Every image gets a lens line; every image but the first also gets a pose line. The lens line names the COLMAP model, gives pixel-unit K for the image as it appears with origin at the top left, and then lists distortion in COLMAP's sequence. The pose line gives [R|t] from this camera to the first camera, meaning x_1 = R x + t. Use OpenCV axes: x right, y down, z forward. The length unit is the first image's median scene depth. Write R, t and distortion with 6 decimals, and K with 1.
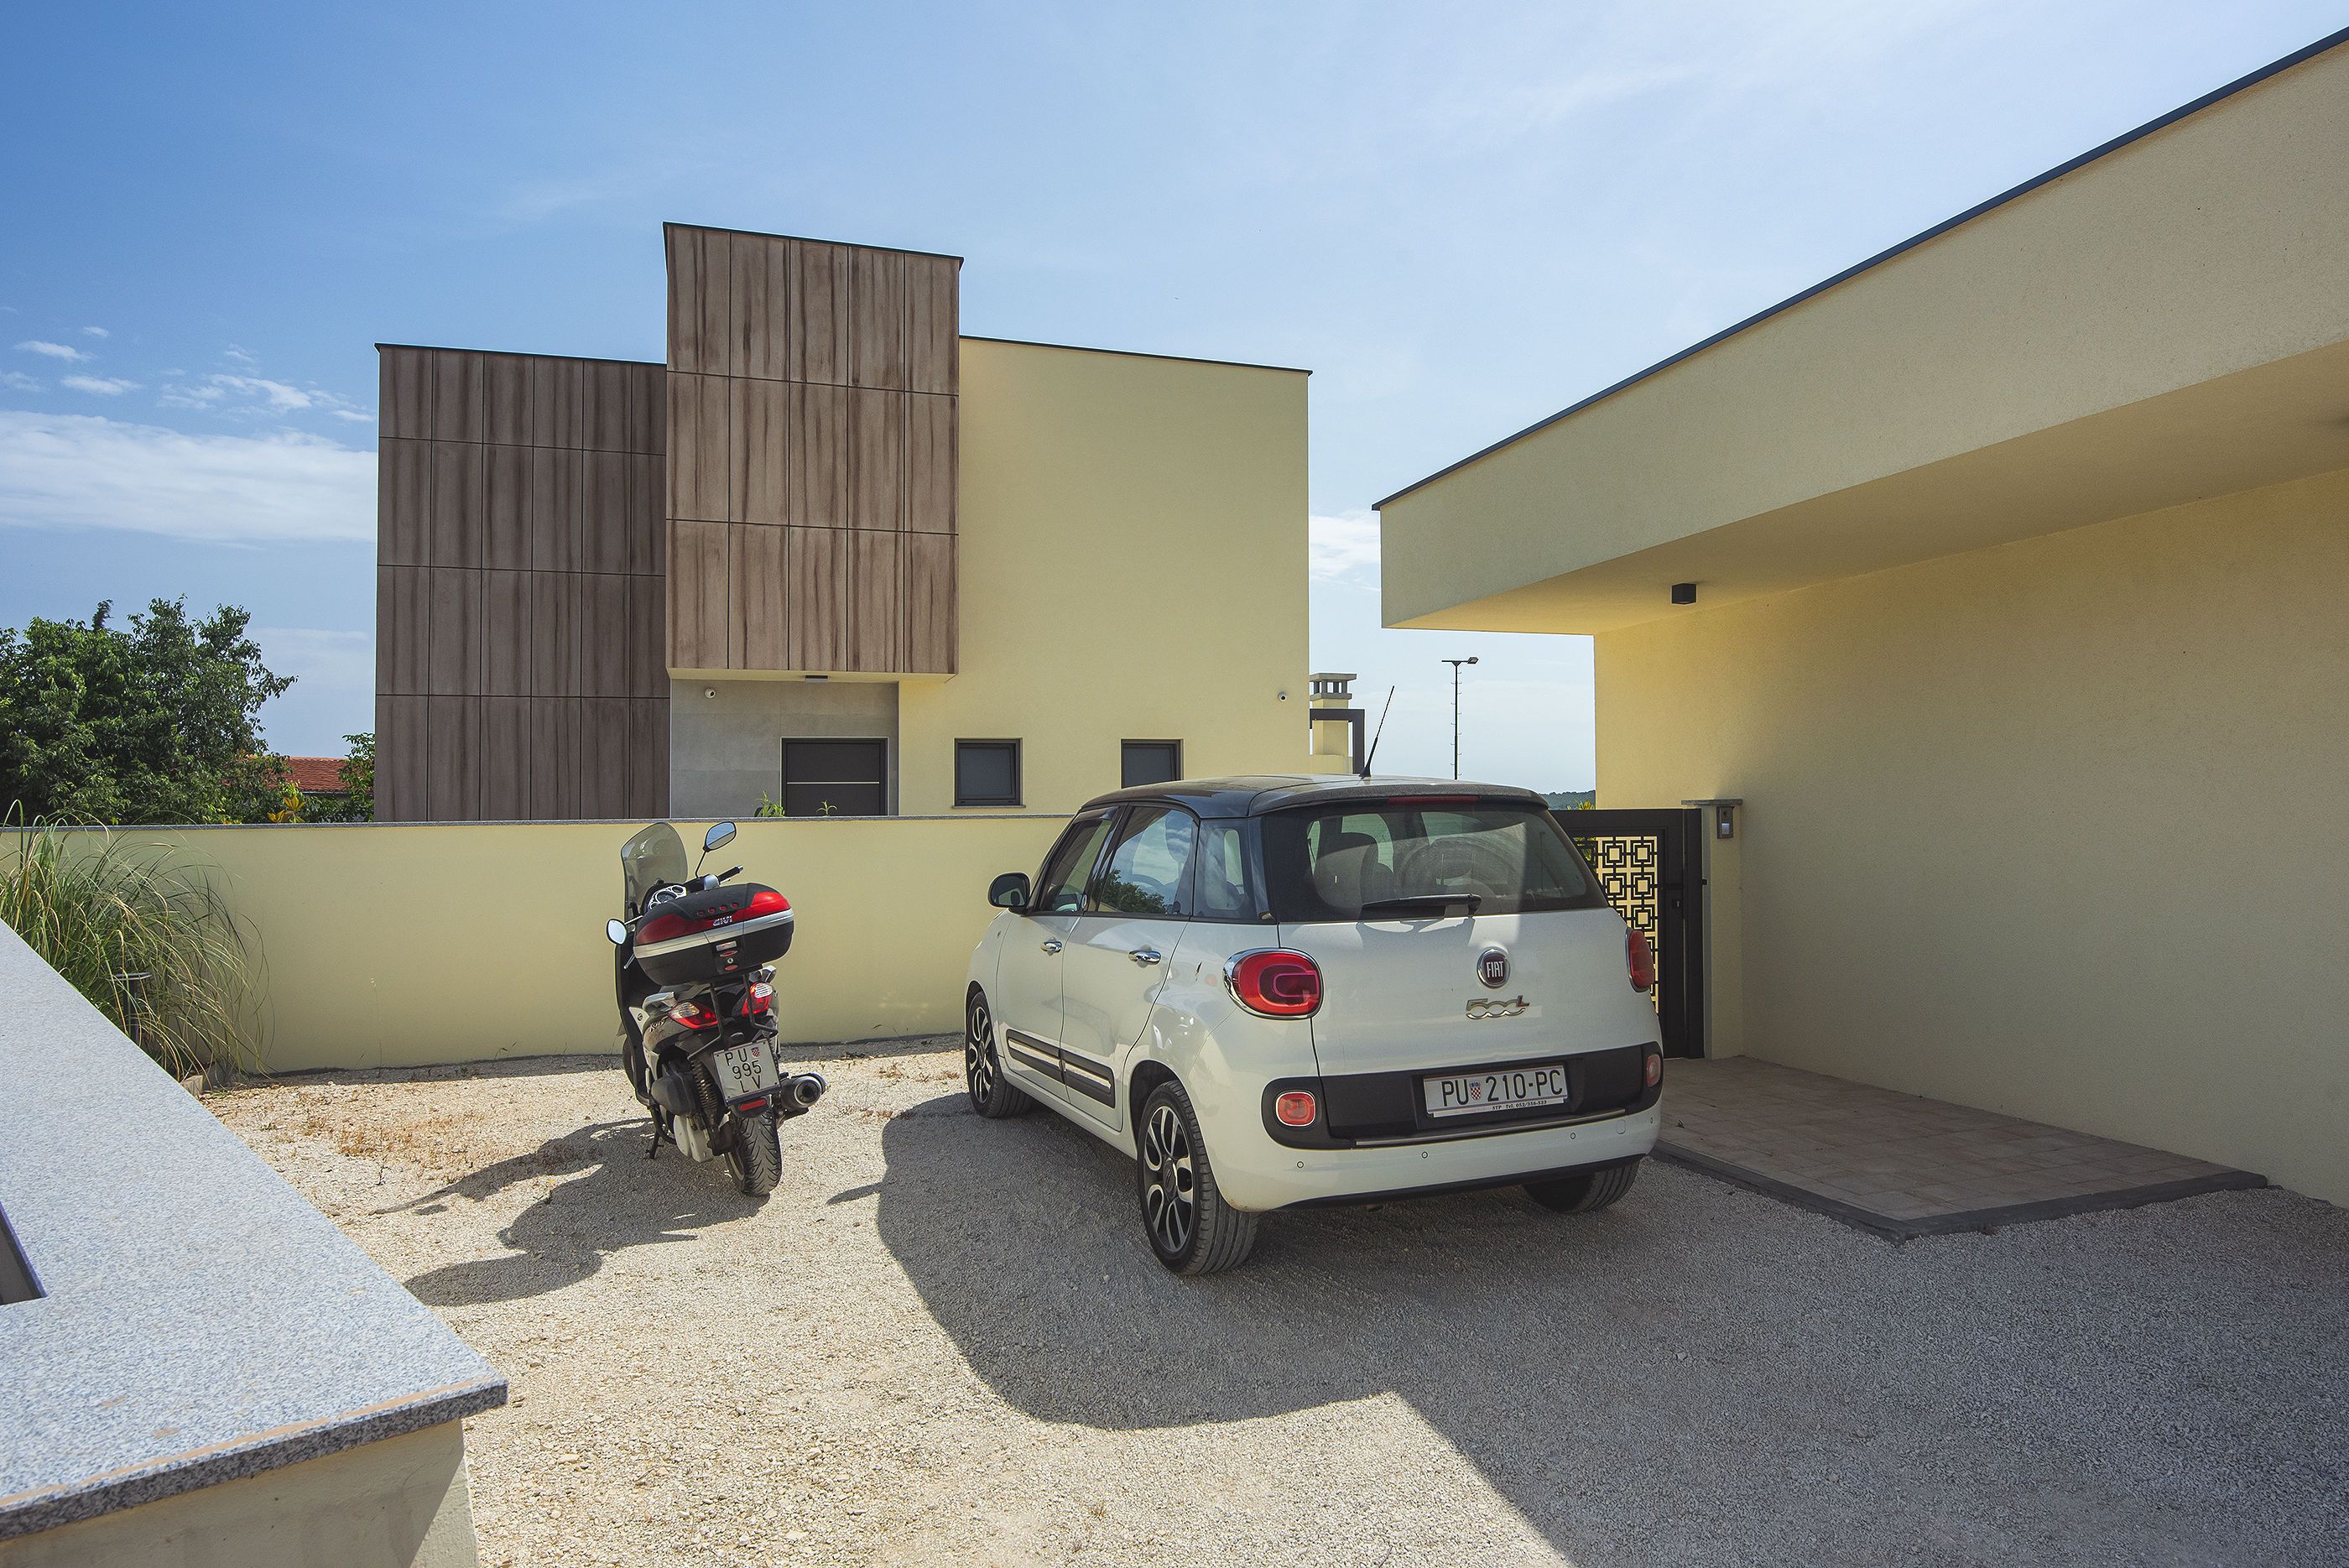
lens RADIAL K [[1323.3, 0, 1174.5], [0, 1323.3, 784.0], [0, 0, 1]] dist [-0.021490, -0.000400]
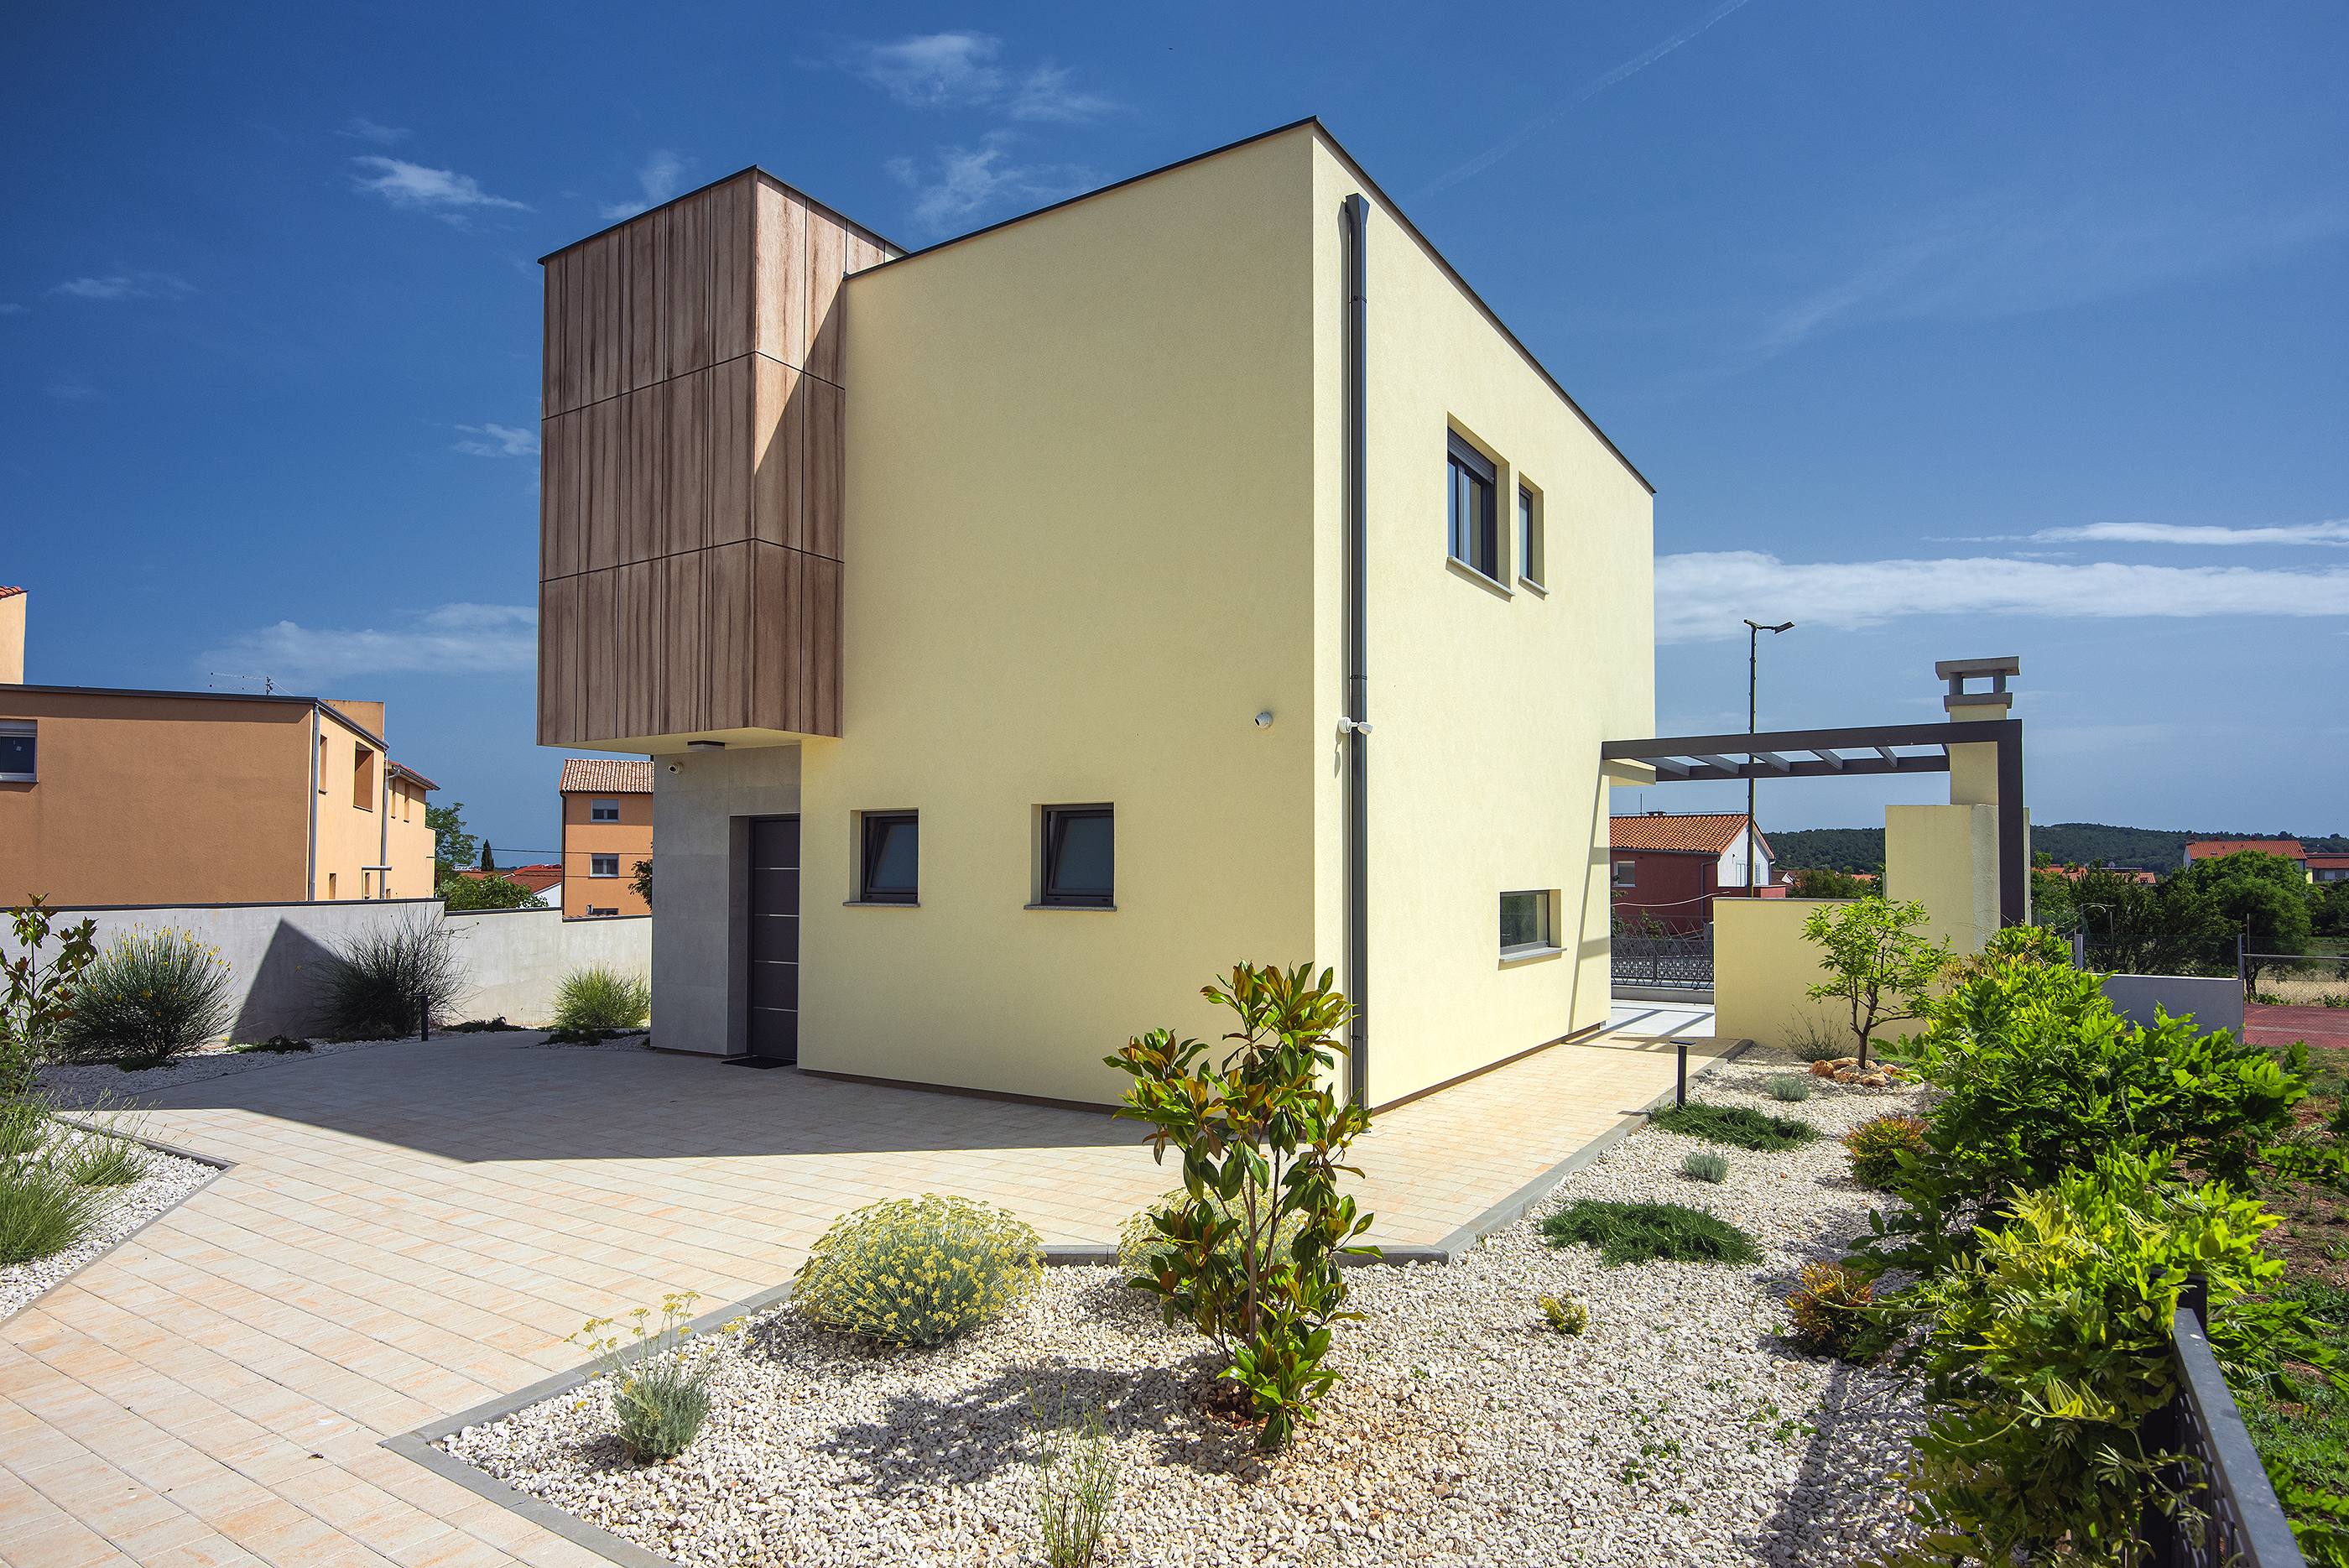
lens RADIAL K [[1293.7, 0, 1174.9], [0, 1293.7, 814.9], [0, 0, 1]] dist [0.000096, 0.000063]
pose [[0.630555, -0.021412, -0.775849, 0.554726], [0.003077, 0.999680, -0.025089, -0.015761], [0.776139, 0.013433, 0.630419, 0.744186]]
